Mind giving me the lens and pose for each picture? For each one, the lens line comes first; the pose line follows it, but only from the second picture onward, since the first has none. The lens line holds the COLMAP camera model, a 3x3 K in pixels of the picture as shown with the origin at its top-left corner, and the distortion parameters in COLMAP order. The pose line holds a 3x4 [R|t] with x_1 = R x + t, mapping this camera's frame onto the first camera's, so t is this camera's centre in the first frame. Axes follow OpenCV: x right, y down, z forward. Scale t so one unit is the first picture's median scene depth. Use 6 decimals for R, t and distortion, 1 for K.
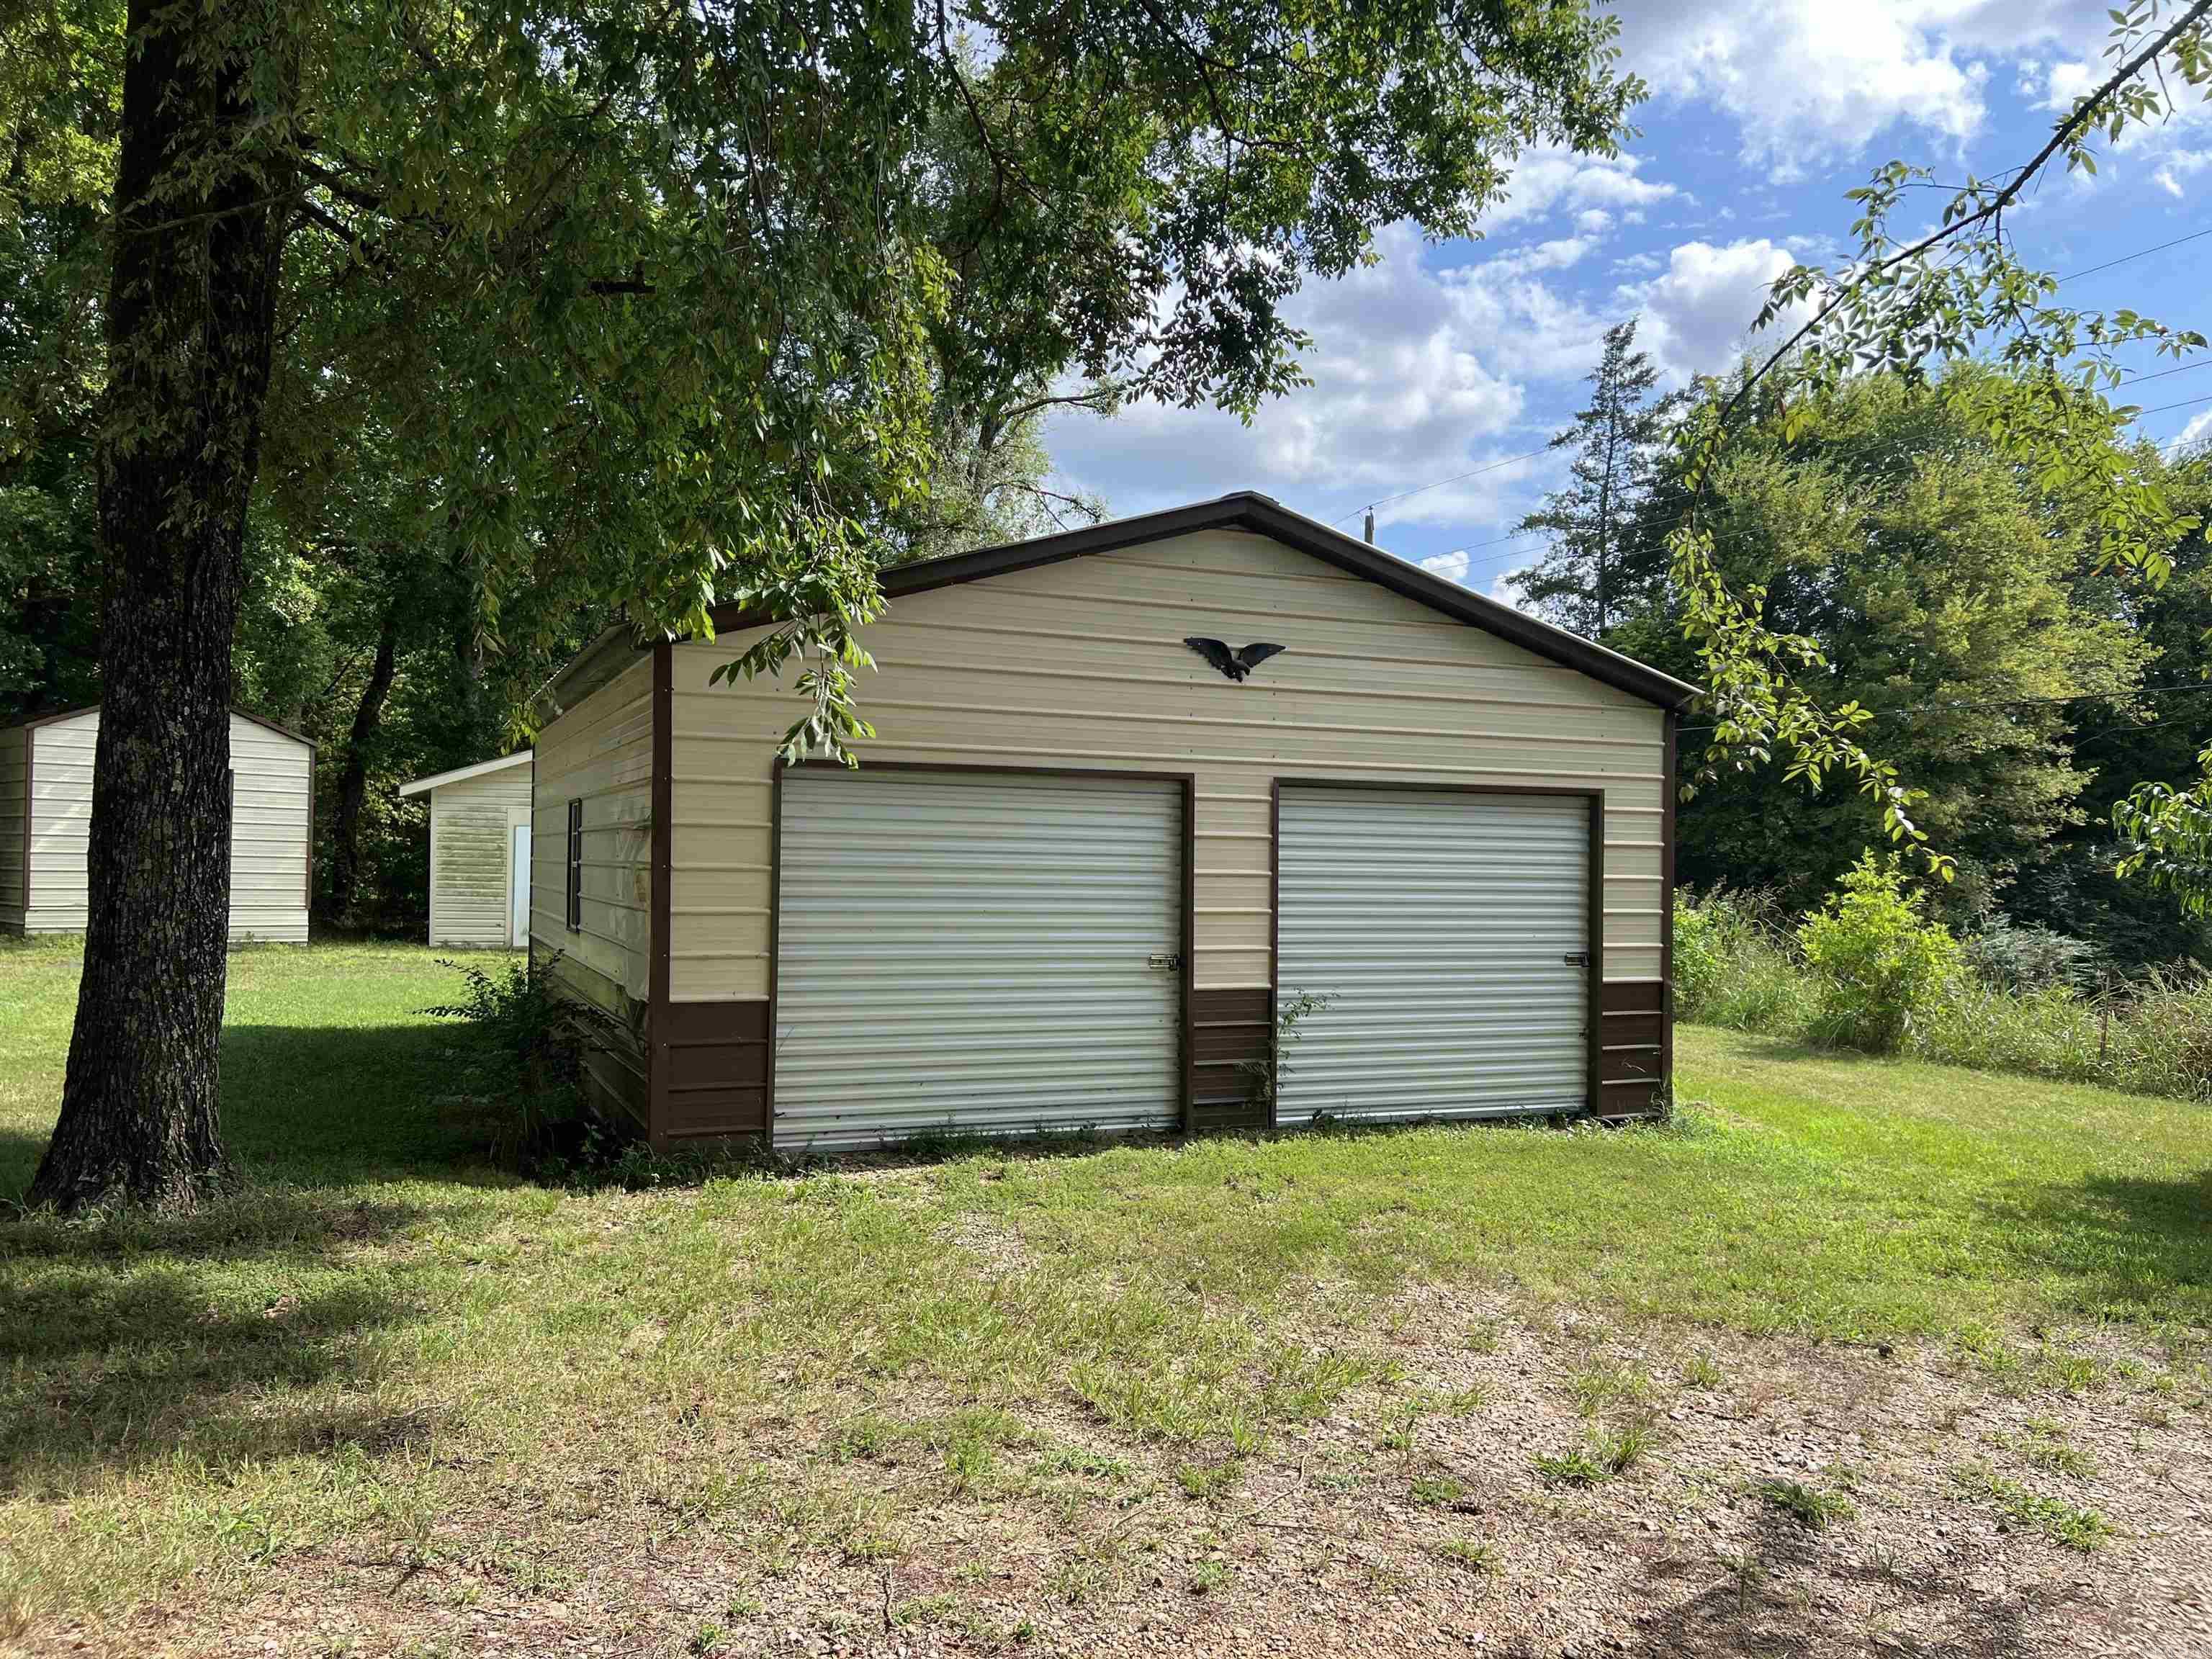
lens RADIAL K [[1652.9, 0, 1127.0], [0, 1652.9, 838.5], [0, 0, 1]] dist [0.068833, -0.080303]
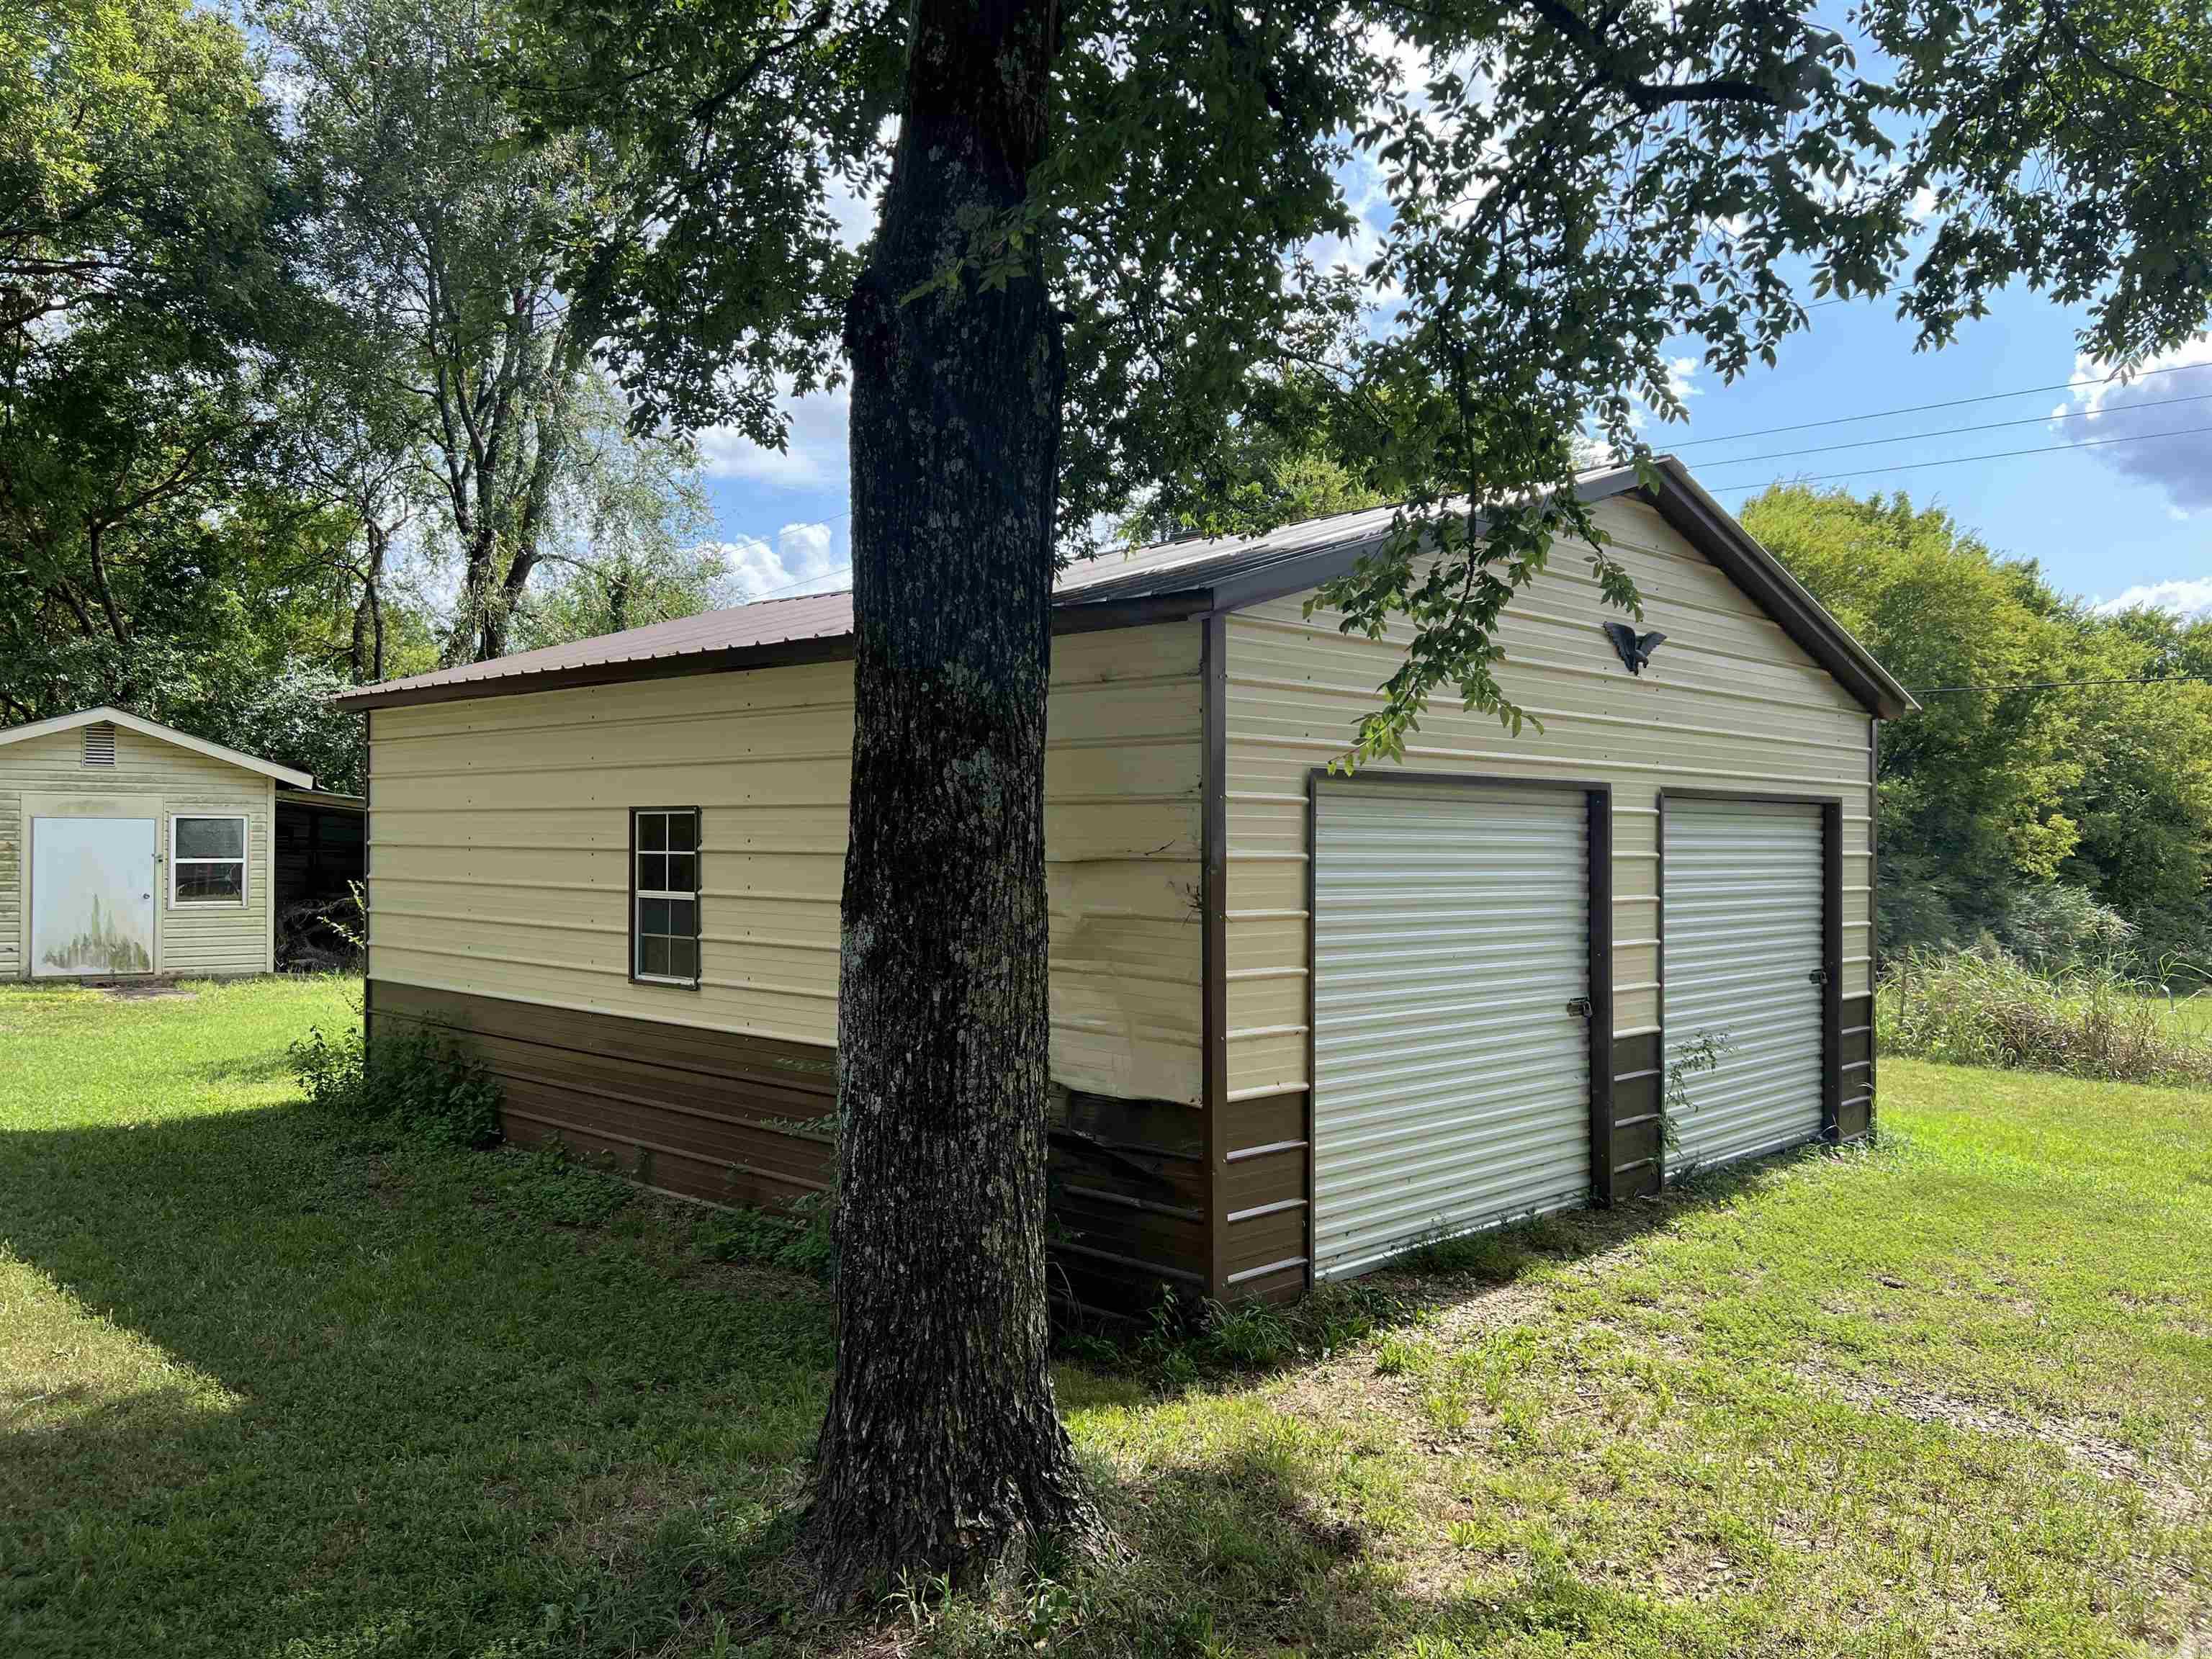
lens RADIAL K [[1652.9, 0, 1105.0], [0, 1652.9, 831.1], [0, 0, 1]] dist [0.068833, -0.080303]
pose [[0.940991, -0.007513, 0.338349, -0.478231], [0.003984, 0.999930, 0.011123, -0.024646], [-0.338409, -0.009118, 0.940955, 0.279147]]
